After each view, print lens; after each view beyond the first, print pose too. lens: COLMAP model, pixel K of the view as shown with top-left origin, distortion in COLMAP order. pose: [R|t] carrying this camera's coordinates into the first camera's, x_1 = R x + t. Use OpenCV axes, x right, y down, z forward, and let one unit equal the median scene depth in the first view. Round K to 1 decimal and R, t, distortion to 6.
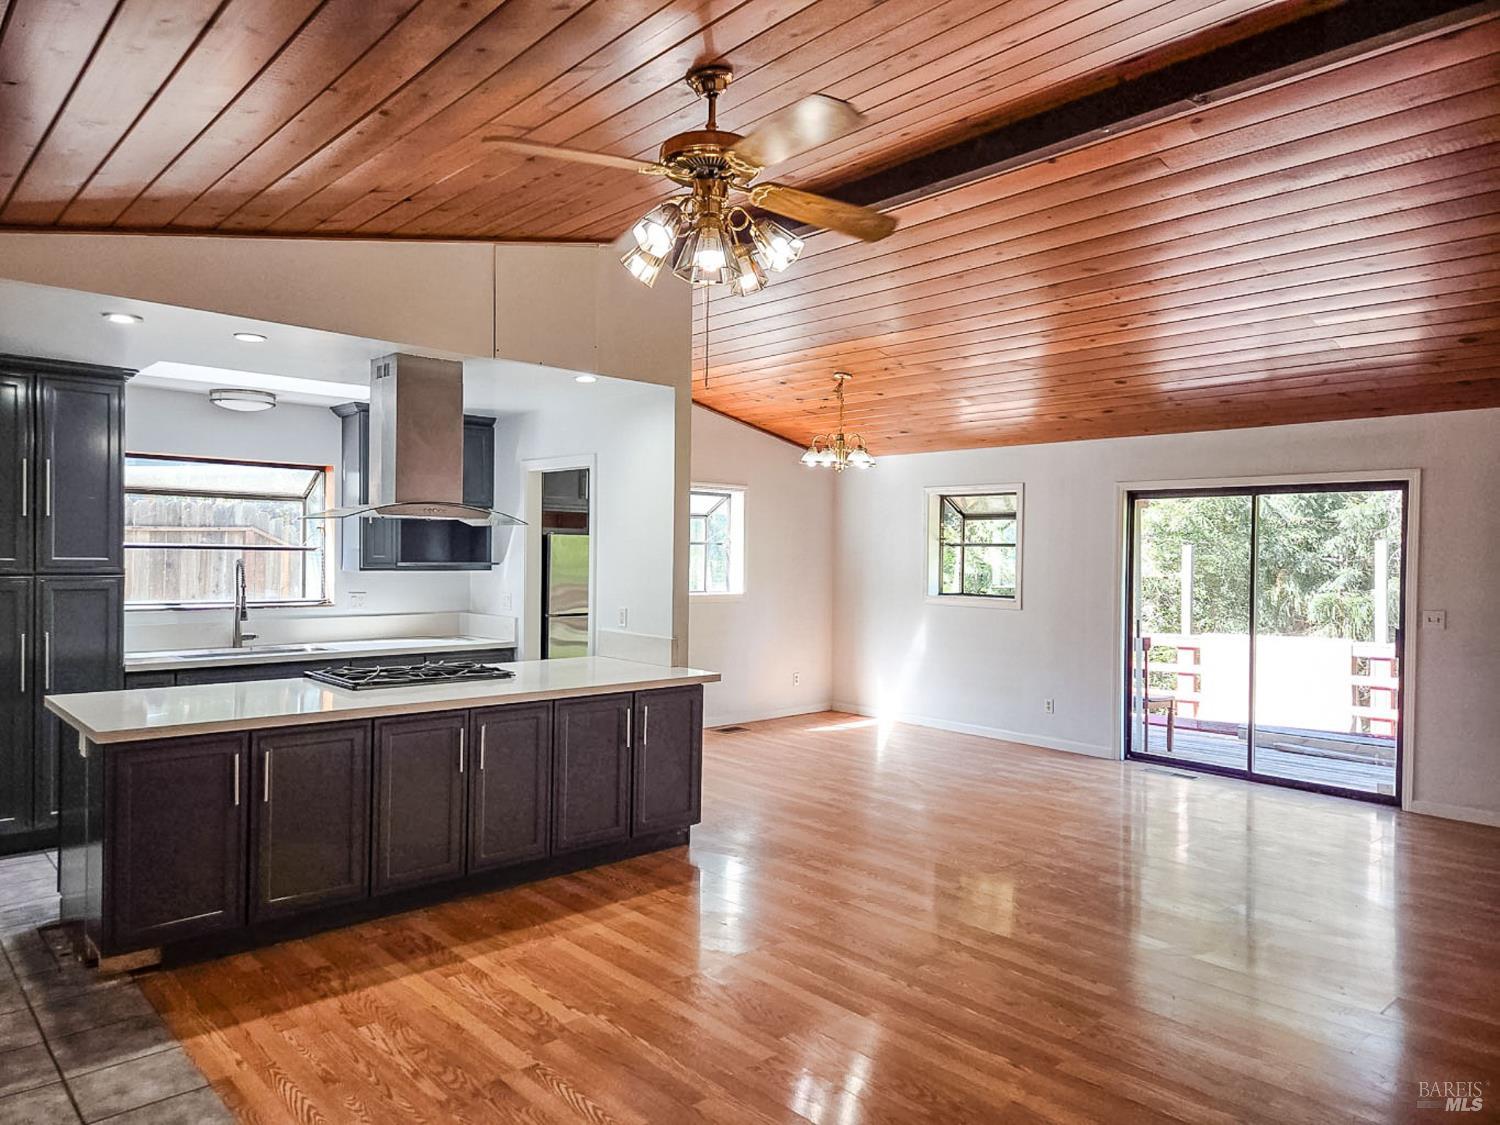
lens RADIAL K [[998.8, 0, 735.6], [0, 998.8, 575.3], [0, 0, 1]] dist [0.068996, -0.062822]
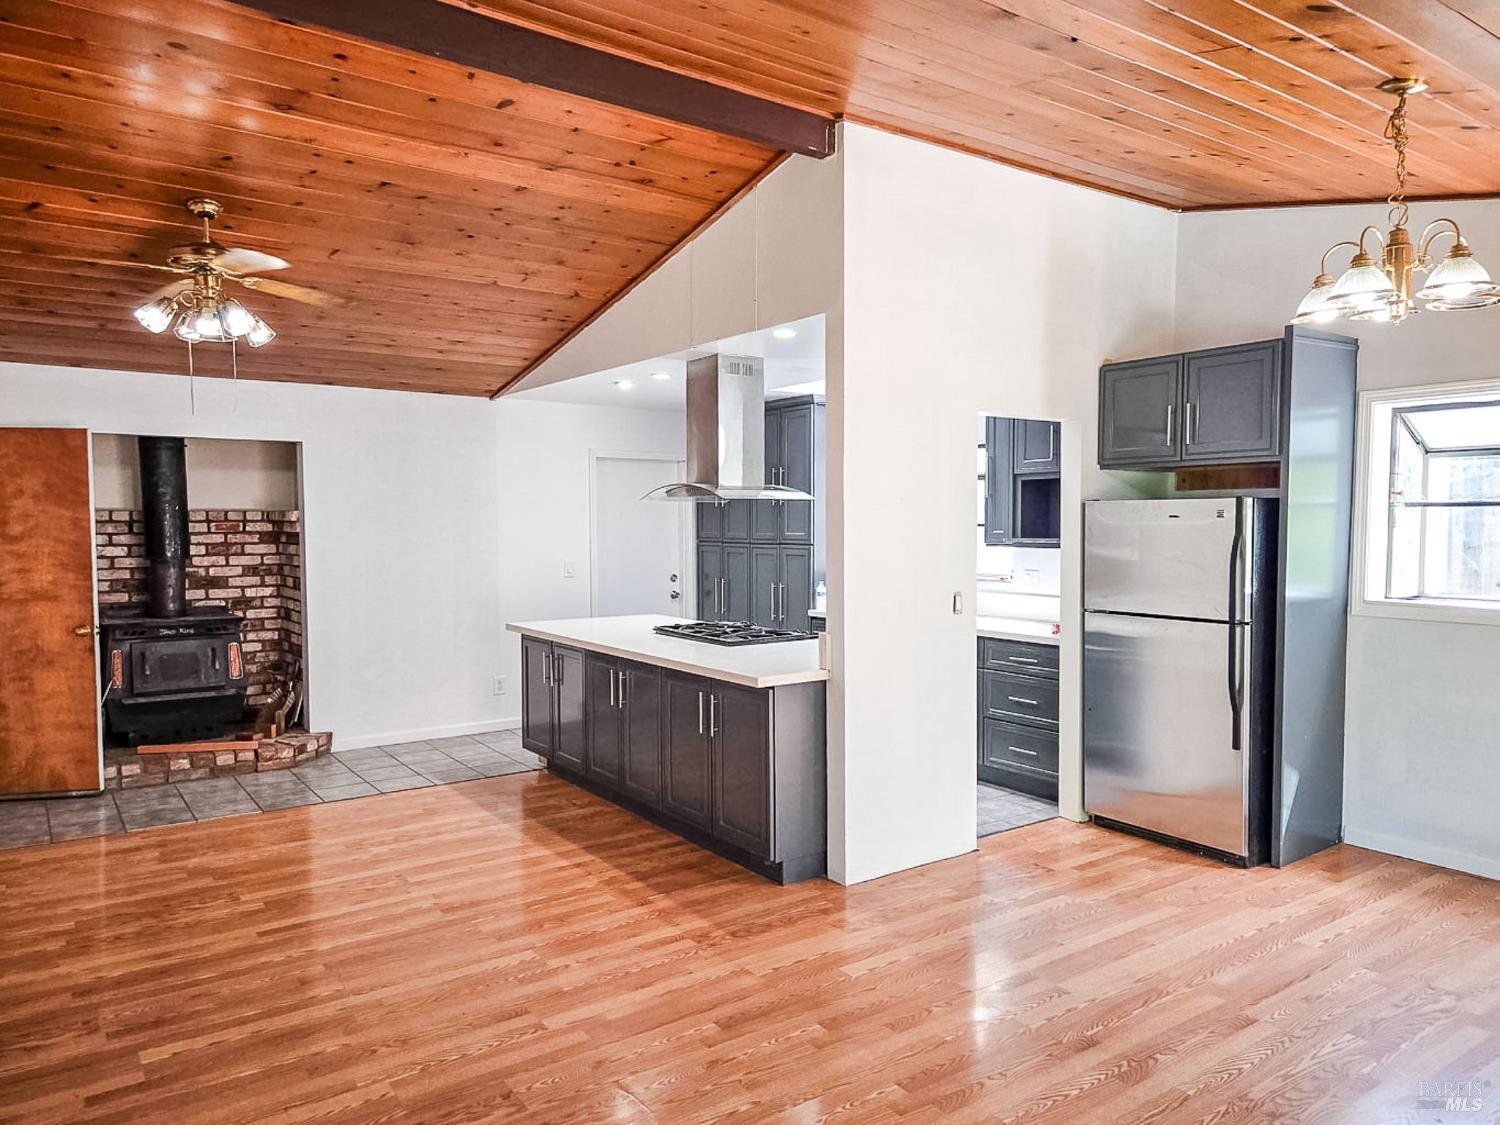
lens RADIAL K [[1027.4, 0, 757.3], [0, 1027.4, 574.2], [0, 0, 1]] dist [0.079253, -0.068212]
pose [[-0.119562, 0.036962, -0.992138, 0.796923], [-0.022927, 0.998938, 0.039978, -0.014729], [0.992562, 0.027527, -0.118588, 1.112056]]
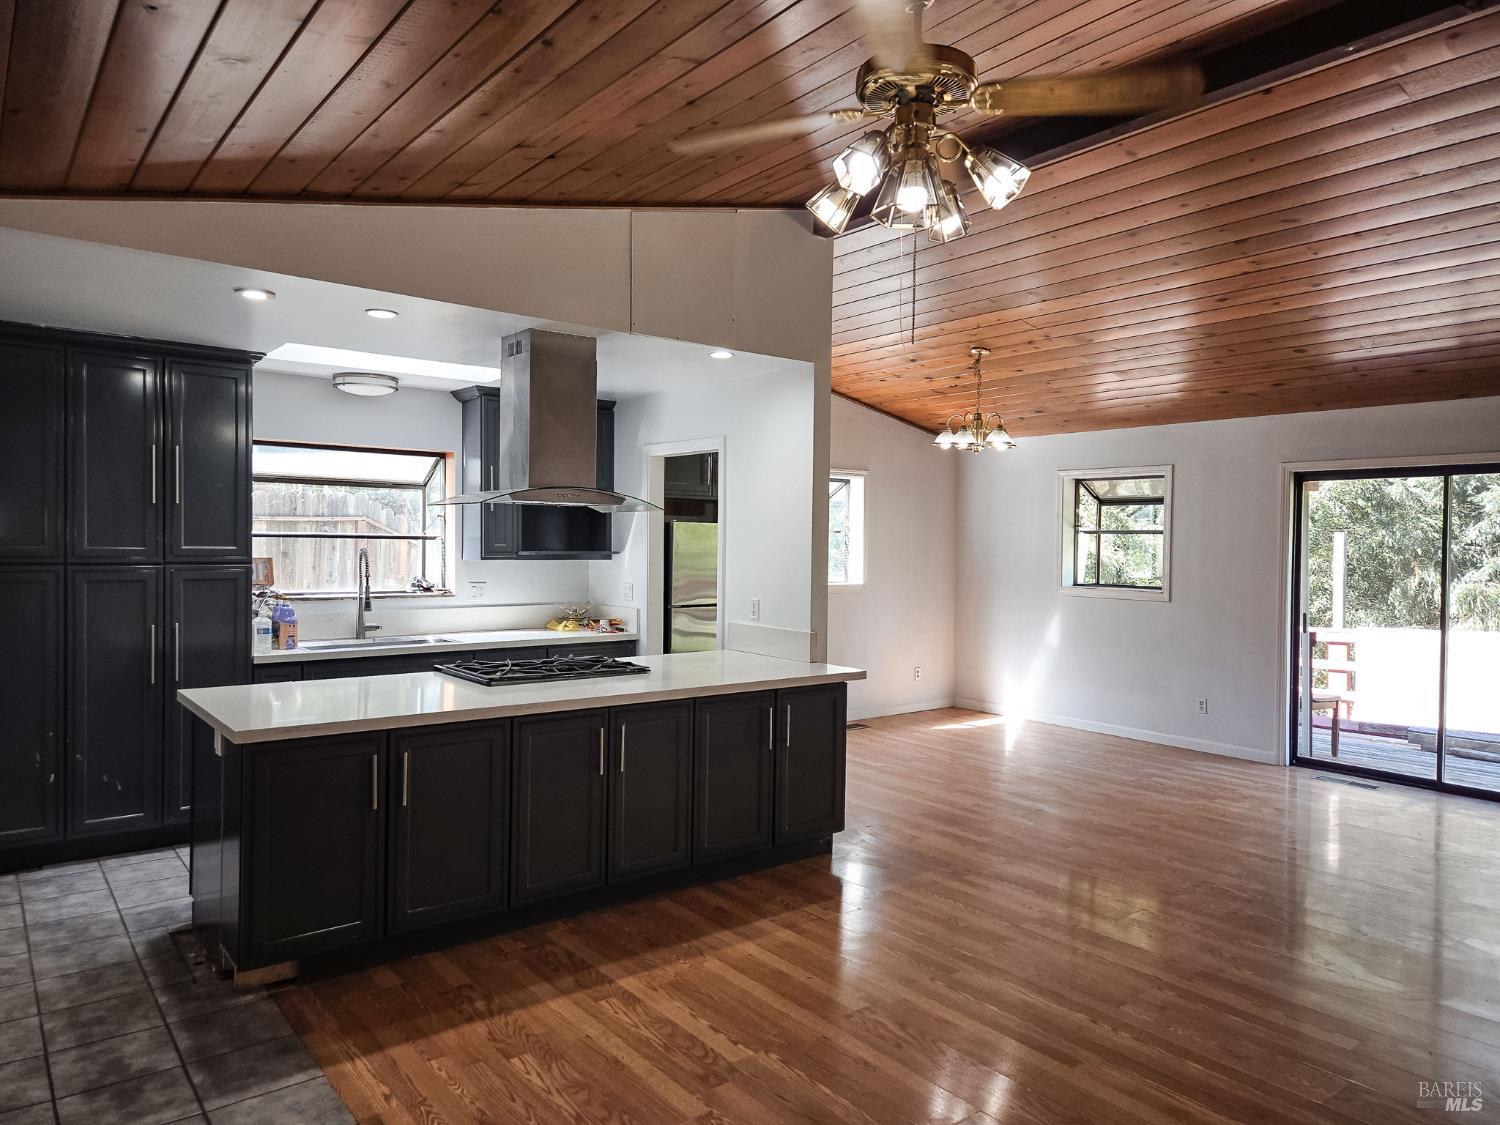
lens RADIAL K [[997.8, 0, 745.8], [0, 997.8, 570.9], [0, 0, 1]] dist [0.077260, -0.074582]
pose [[0.997271, 0.000175, -0.073832, -0.058972], [0.000258, 0.999983, 0.005849, 0.000546], [0.073832, -0.005852, 0.997254, 0.068408]]
